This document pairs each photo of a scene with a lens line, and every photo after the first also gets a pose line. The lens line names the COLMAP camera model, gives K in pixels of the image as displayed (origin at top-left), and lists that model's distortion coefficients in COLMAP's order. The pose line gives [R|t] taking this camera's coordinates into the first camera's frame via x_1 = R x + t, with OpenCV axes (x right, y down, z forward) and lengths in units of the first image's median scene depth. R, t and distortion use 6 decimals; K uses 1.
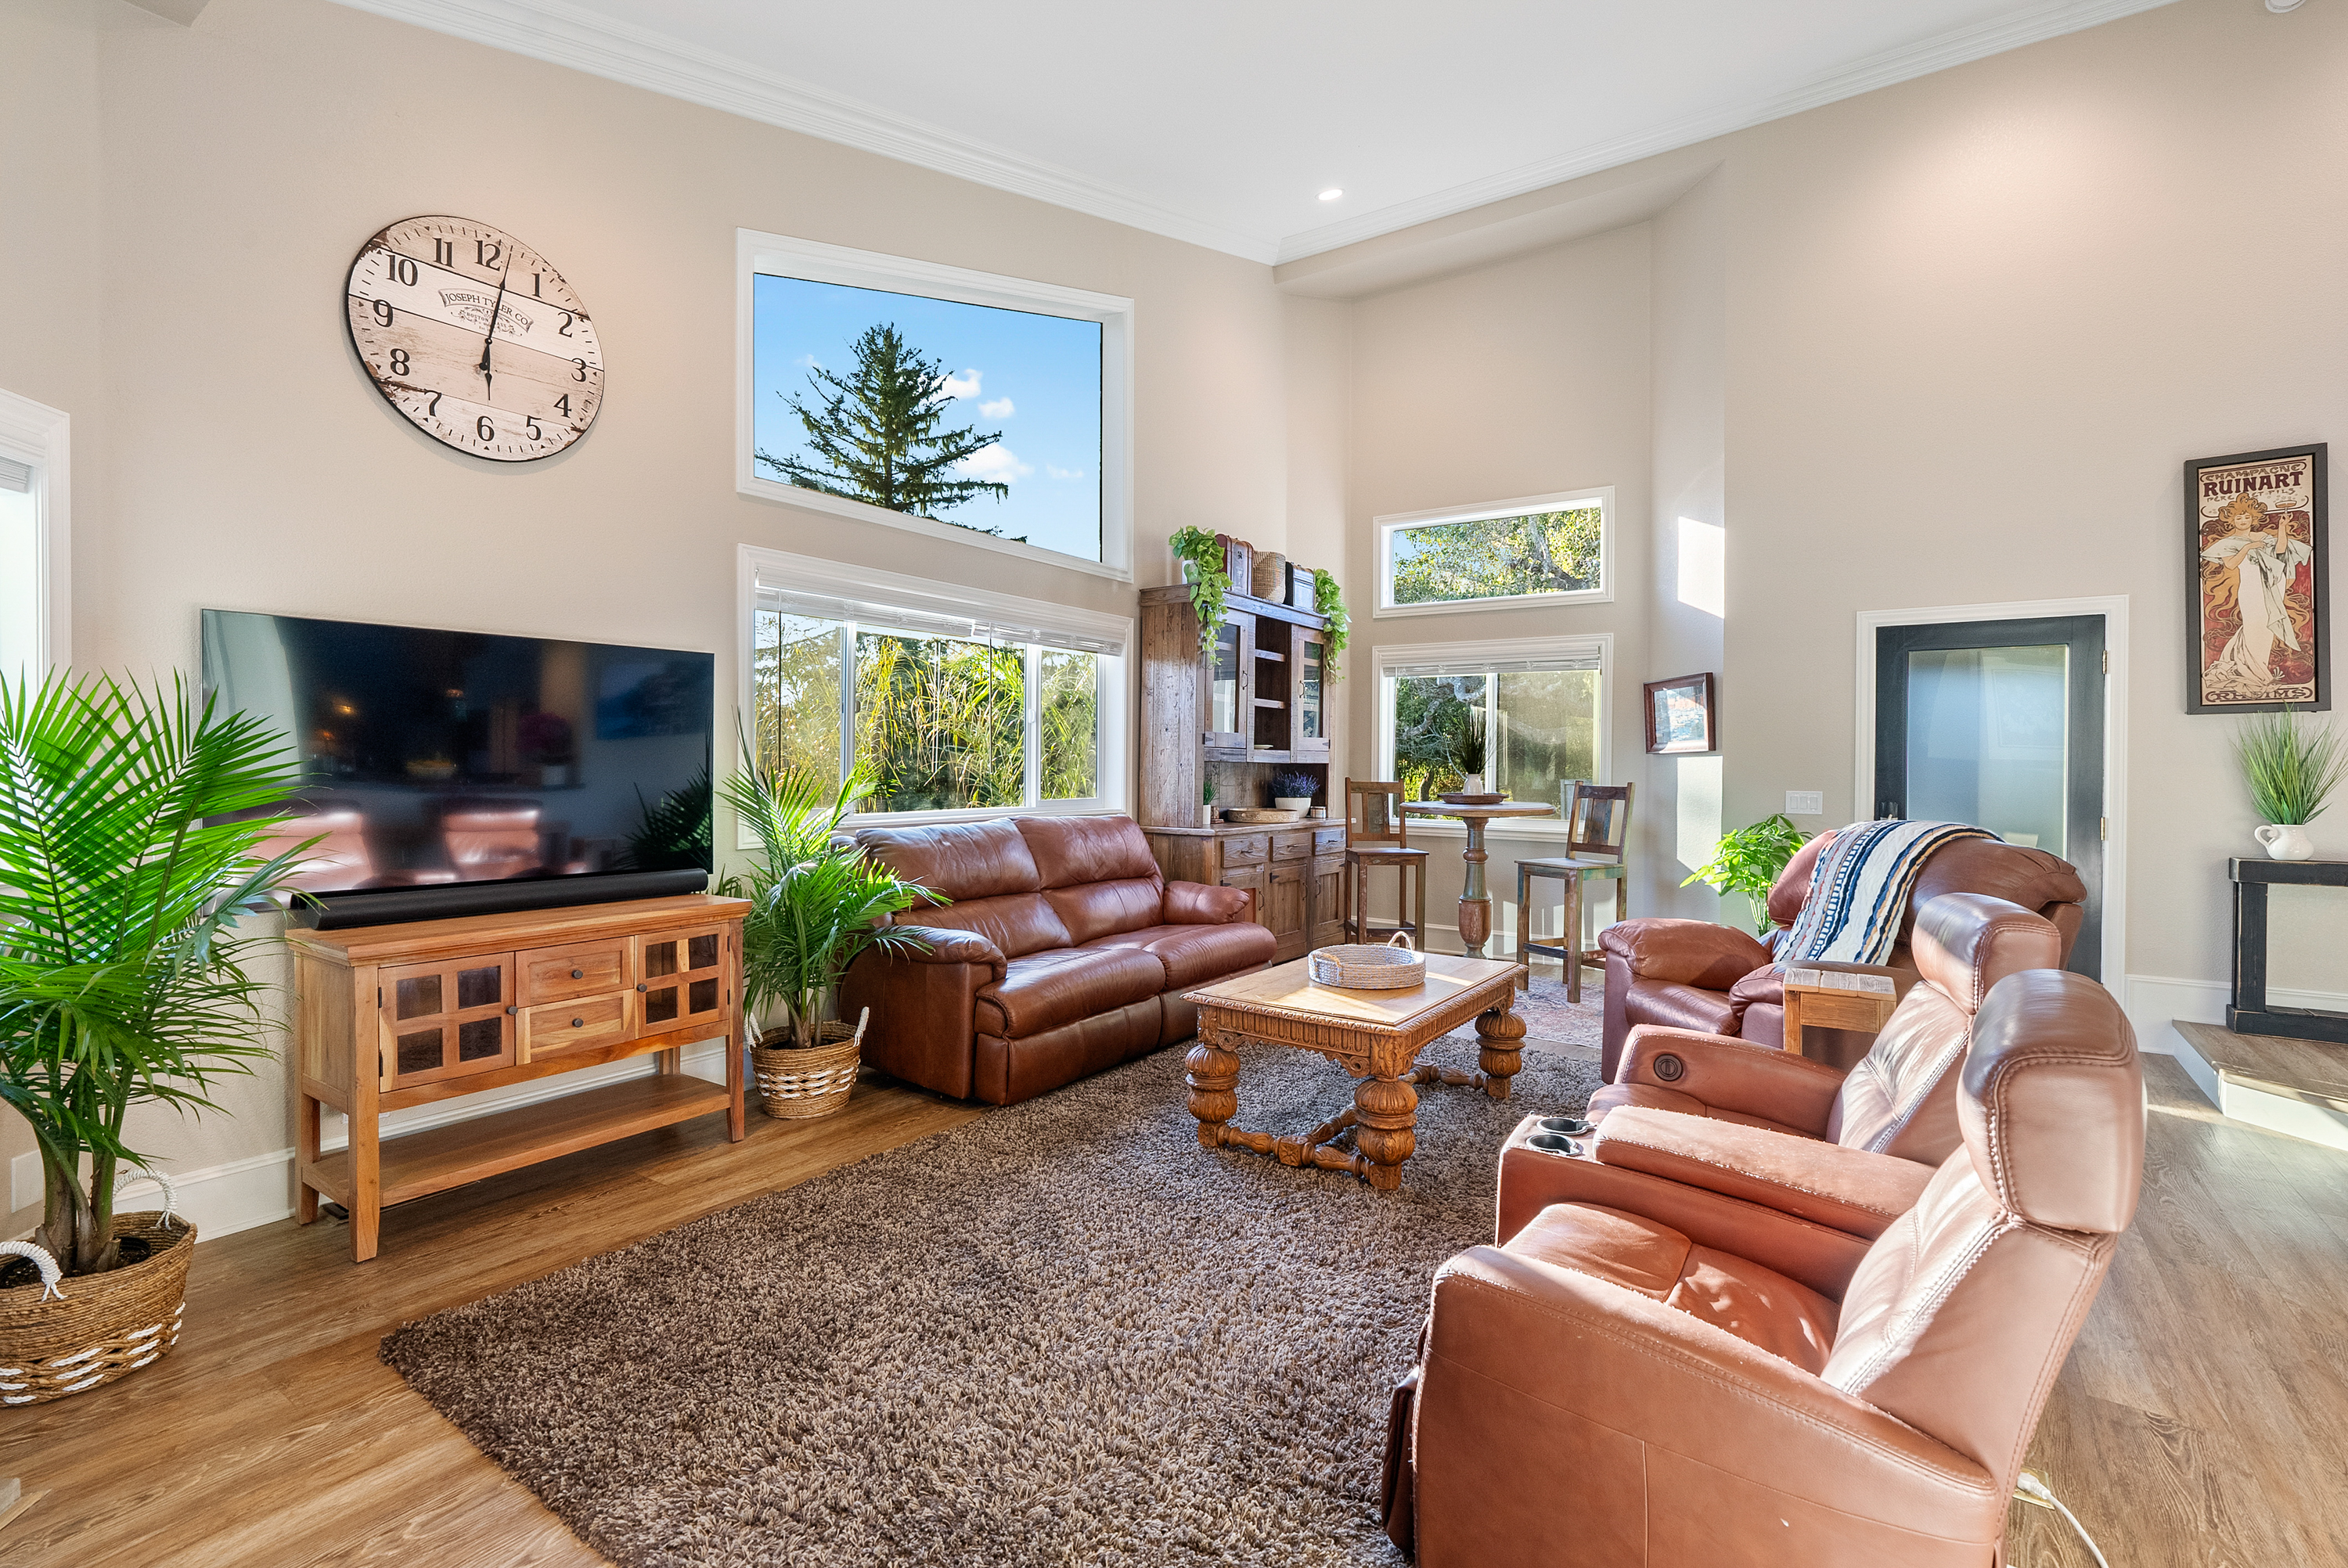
lens RADIAL K [[1097.7, 0, 1175.5], [0, 1097.7, 770.0], [0, 0, 1]] dist [-0.007219, 0.000227]
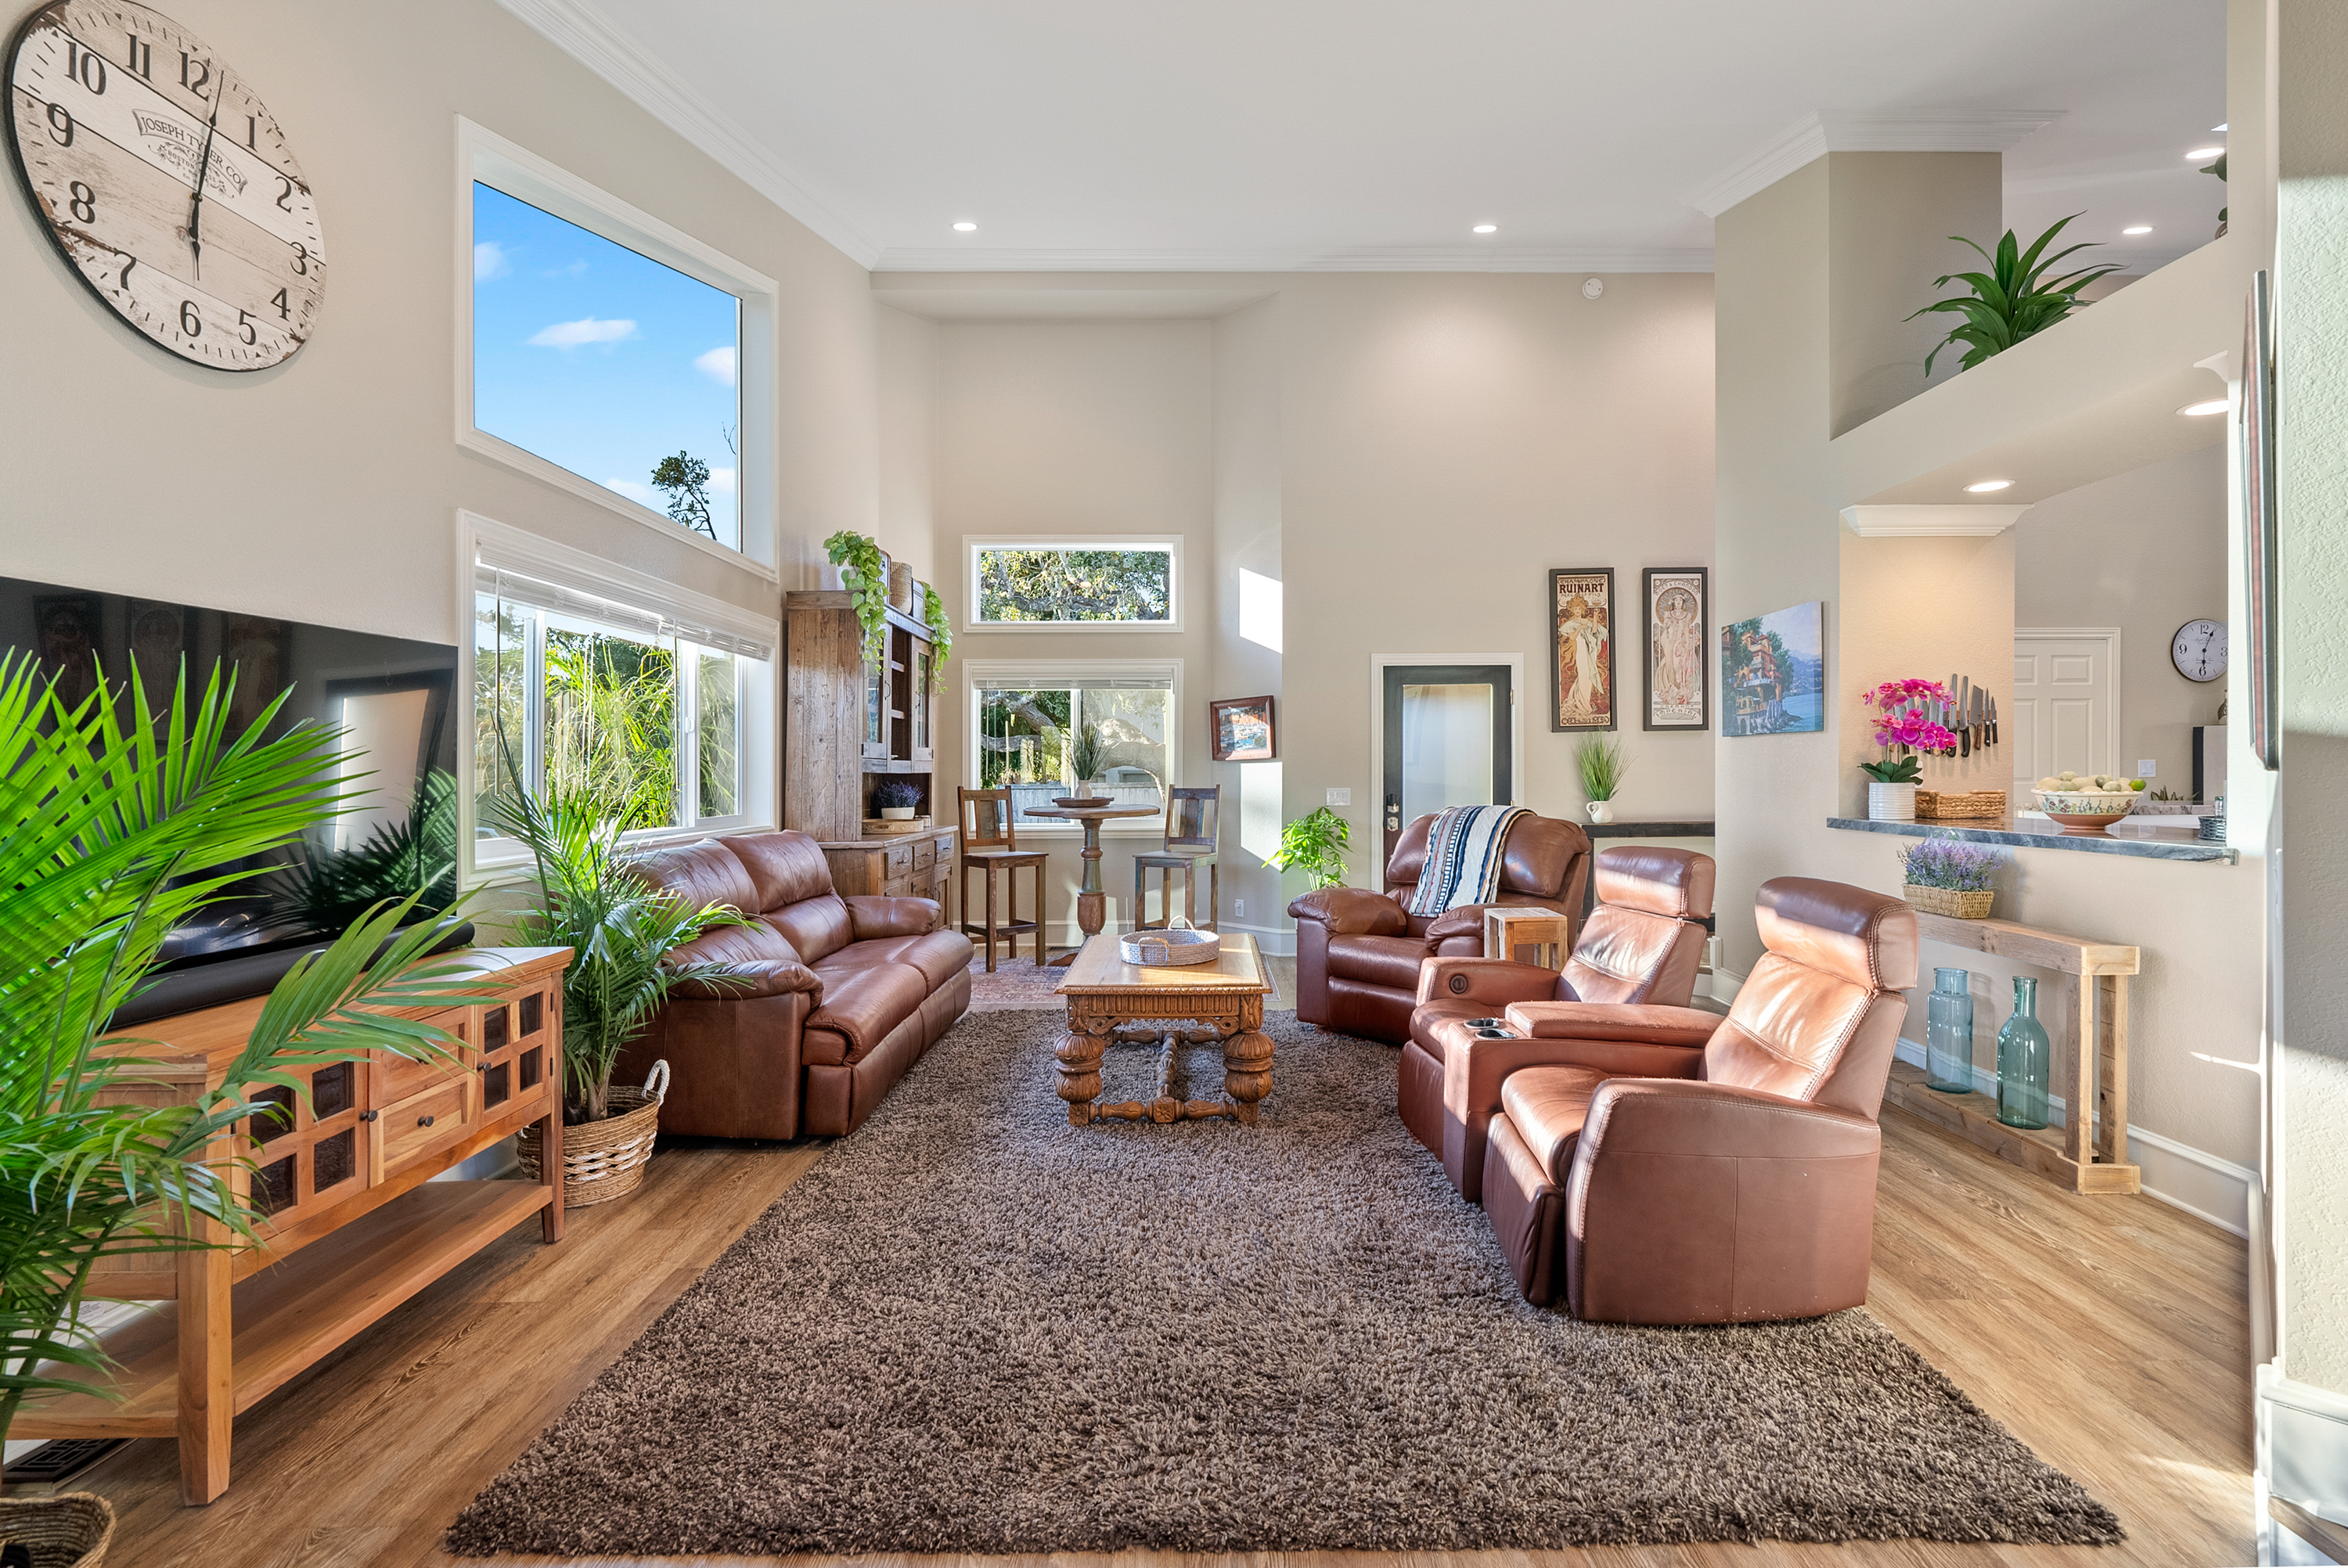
lens RADIAL K [[1093.1, 0, 1248.3], [0, 1093.1, 768.1], [0, 0, 1]] dist [-0.004462, 0.000251]
pose [[0.799396, -0.012911, 0.600666, -0.388822], [0.017550, 0.999844, -0.001866, -0.005531], [-0.600548, 0.012034, 0.799498, 0.021060]]
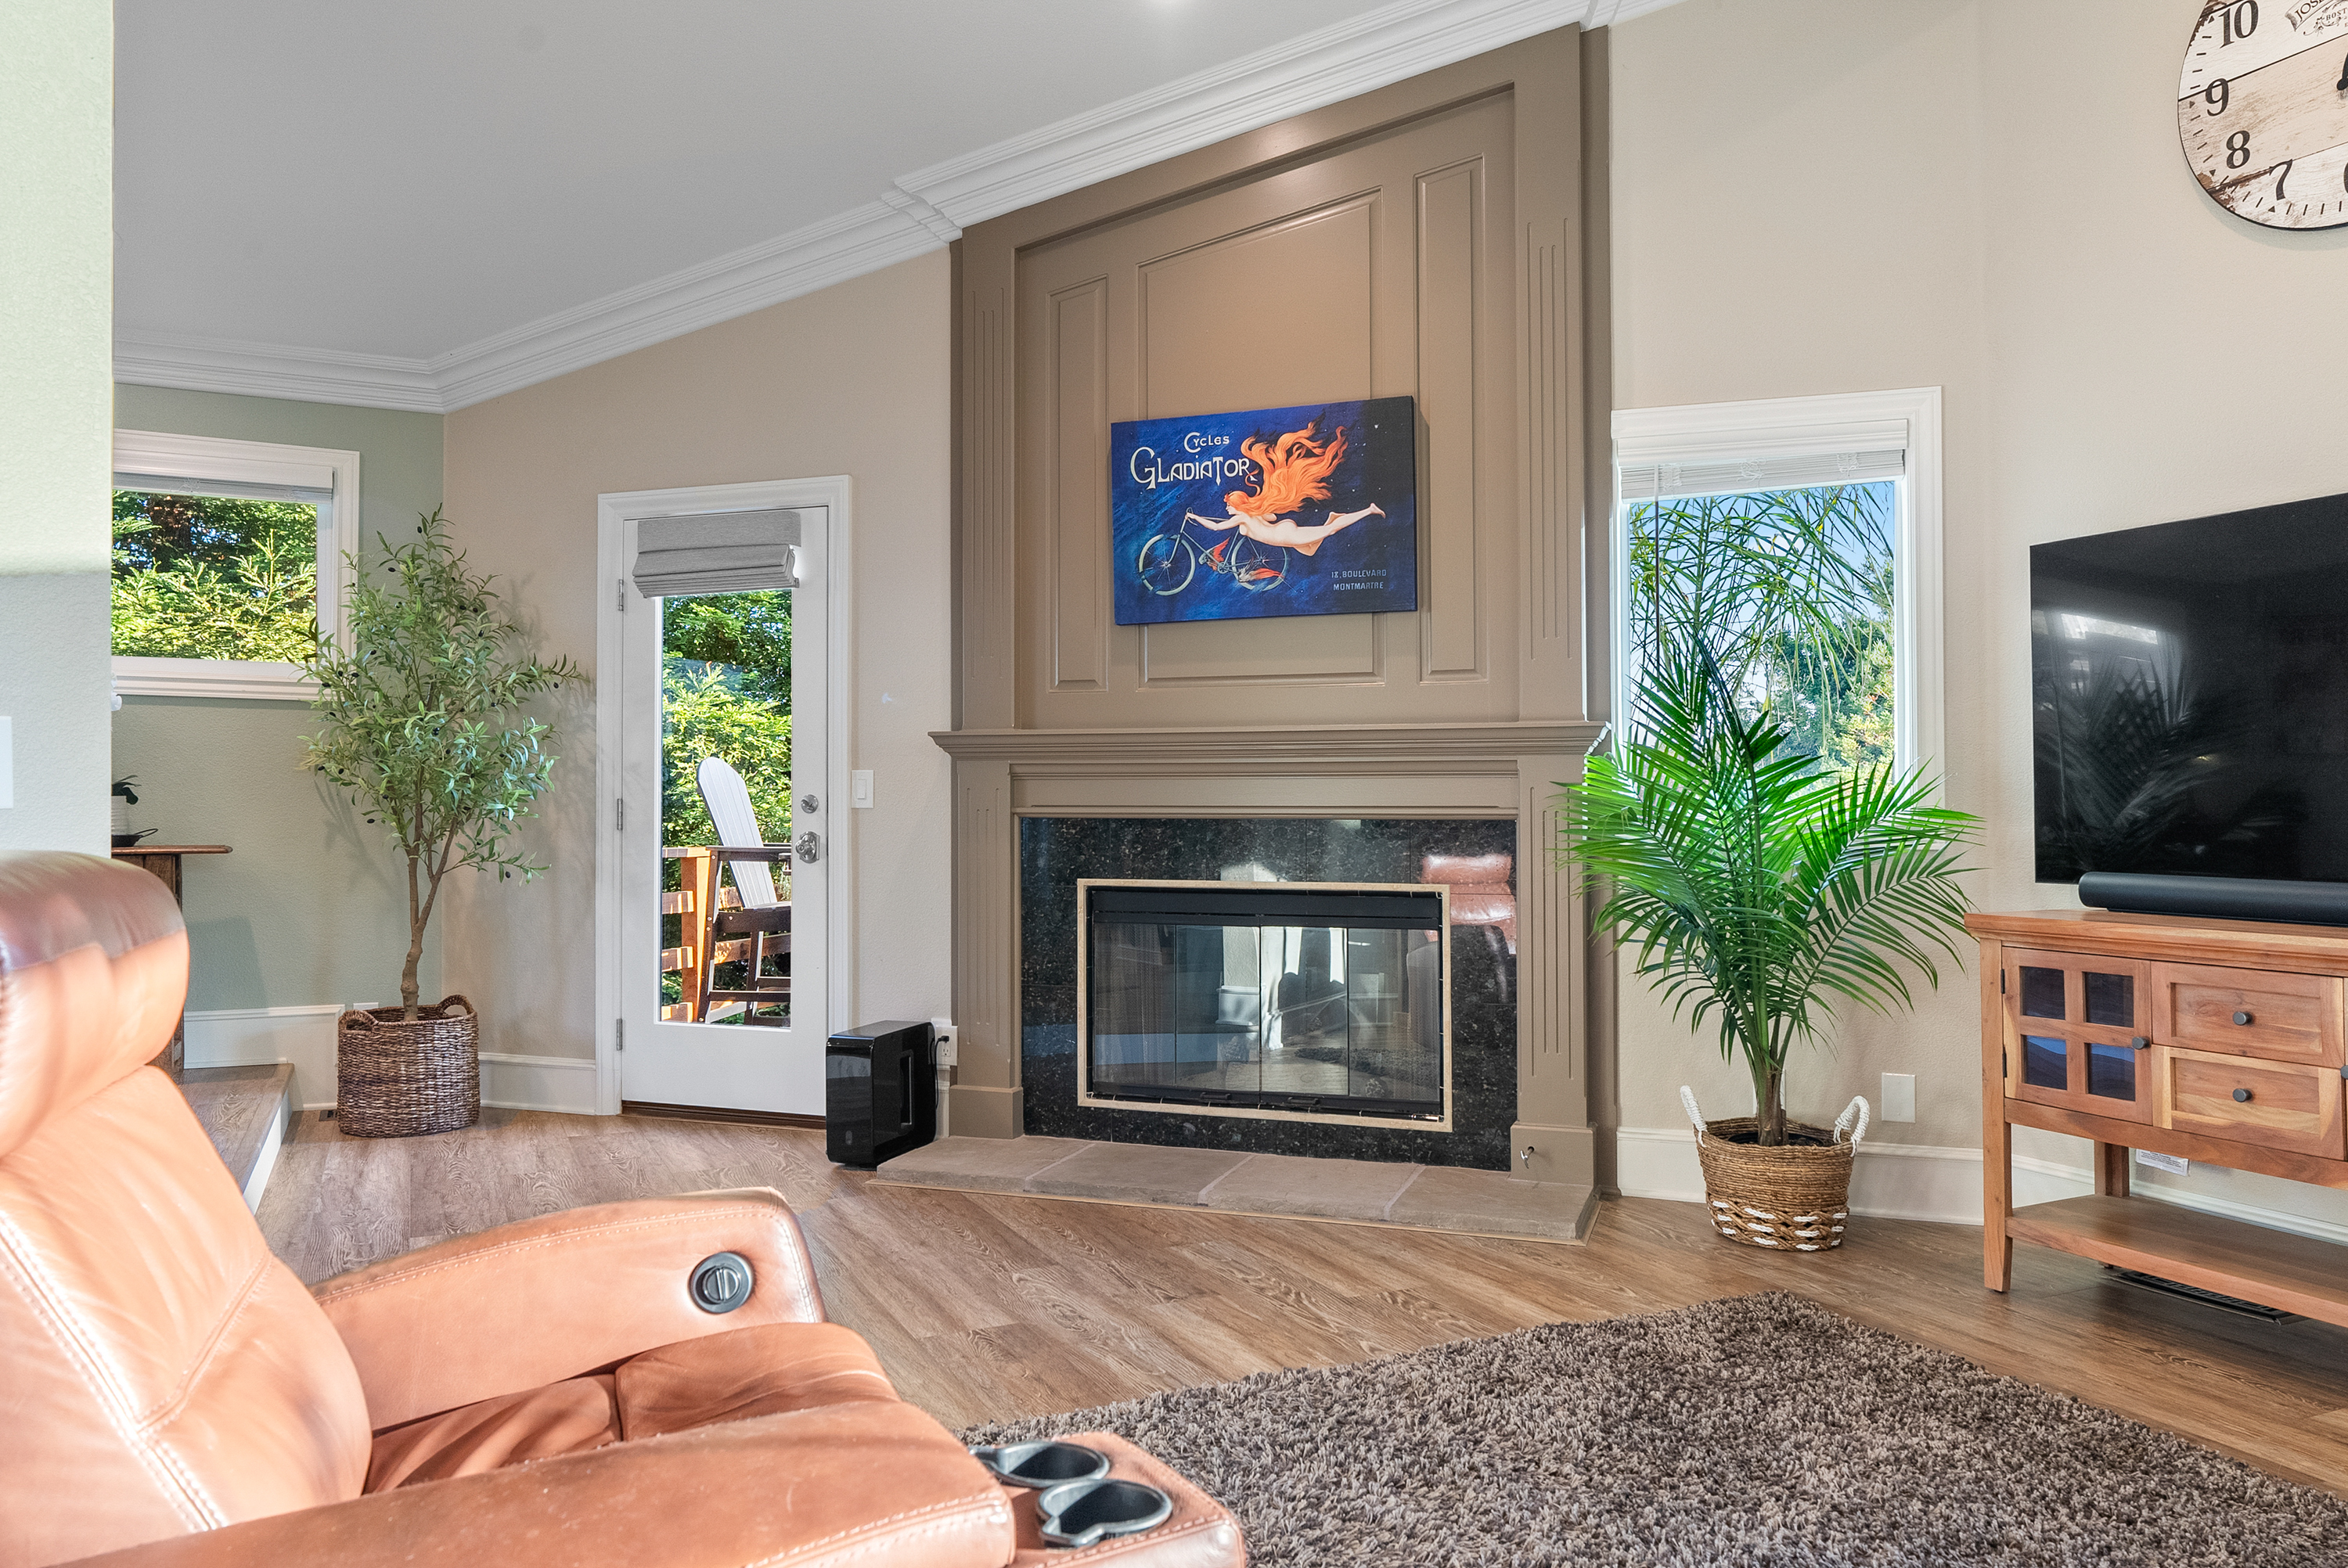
lens RADIAL K [[1624.1, 0, 1174.0], [0, 1624.1, 784.0], [0, 0, 1]] dist [-0.001765, 0.006464]
pose [[-0.499499, -0.016864, -0.866150, 0.411638], [-0.014240, 0.999835, -0.011254, 0.050726], [0.866197, 0.006713, -0.499657, 0.668882]]
